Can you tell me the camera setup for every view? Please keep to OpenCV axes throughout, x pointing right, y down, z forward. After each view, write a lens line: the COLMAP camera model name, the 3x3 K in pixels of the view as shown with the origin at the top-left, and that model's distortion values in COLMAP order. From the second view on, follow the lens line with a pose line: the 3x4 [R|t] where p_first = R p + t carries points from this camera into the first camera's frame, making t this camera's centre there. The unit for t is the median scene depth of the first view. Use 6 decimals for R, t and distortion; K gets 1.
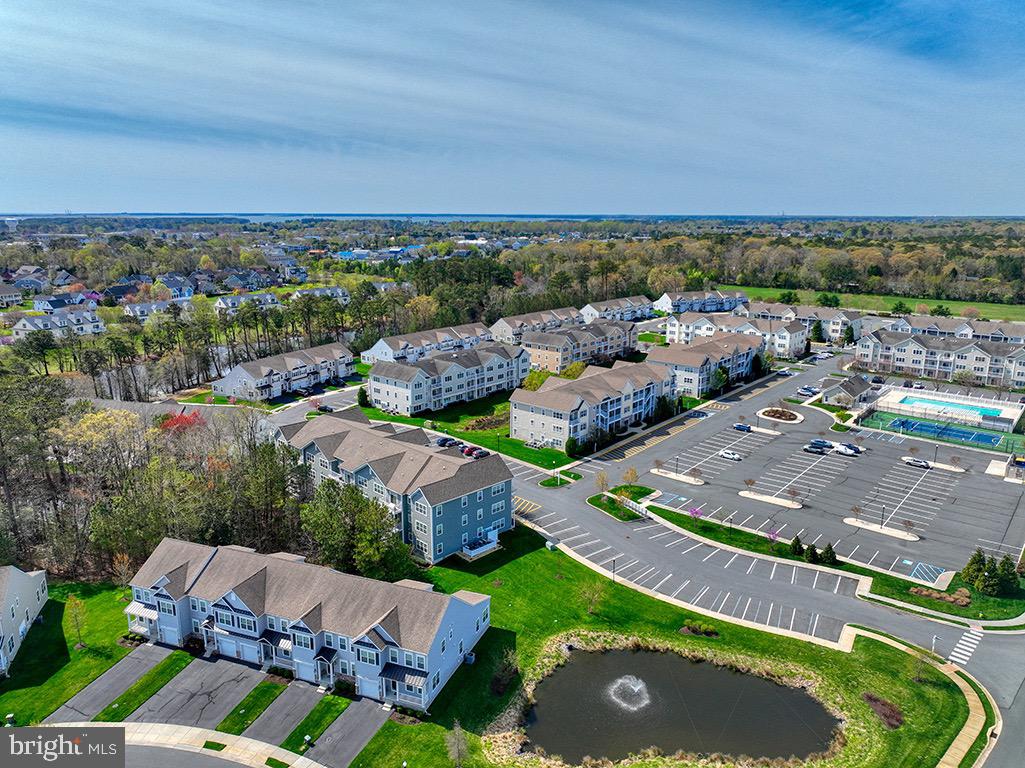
lens RADIAL K [[720.2, 0, 514.2], [0, 720.2, 383.6], [0, 0, 1]] dist [0.006264, 0.003016]
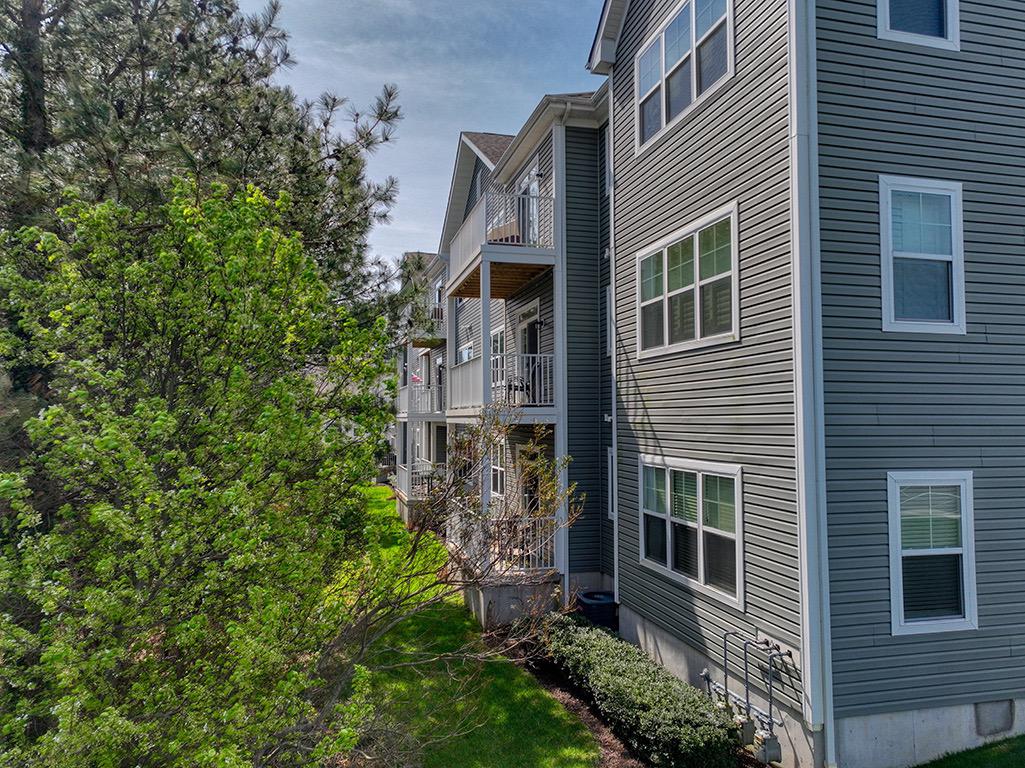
lens RADIAL K [[720.2, 0, 514.2], [0, 720.2, 383.6], [0, 0, 1]] dist [0.006264, 0.003016]
pose [[0.860344, -0.027149, -0.508990, -0.070336], [-0.115312, 0.962324, -0.246242, 0.161929], [0.496499, 0.270545, 0.824800, 0.635255]]
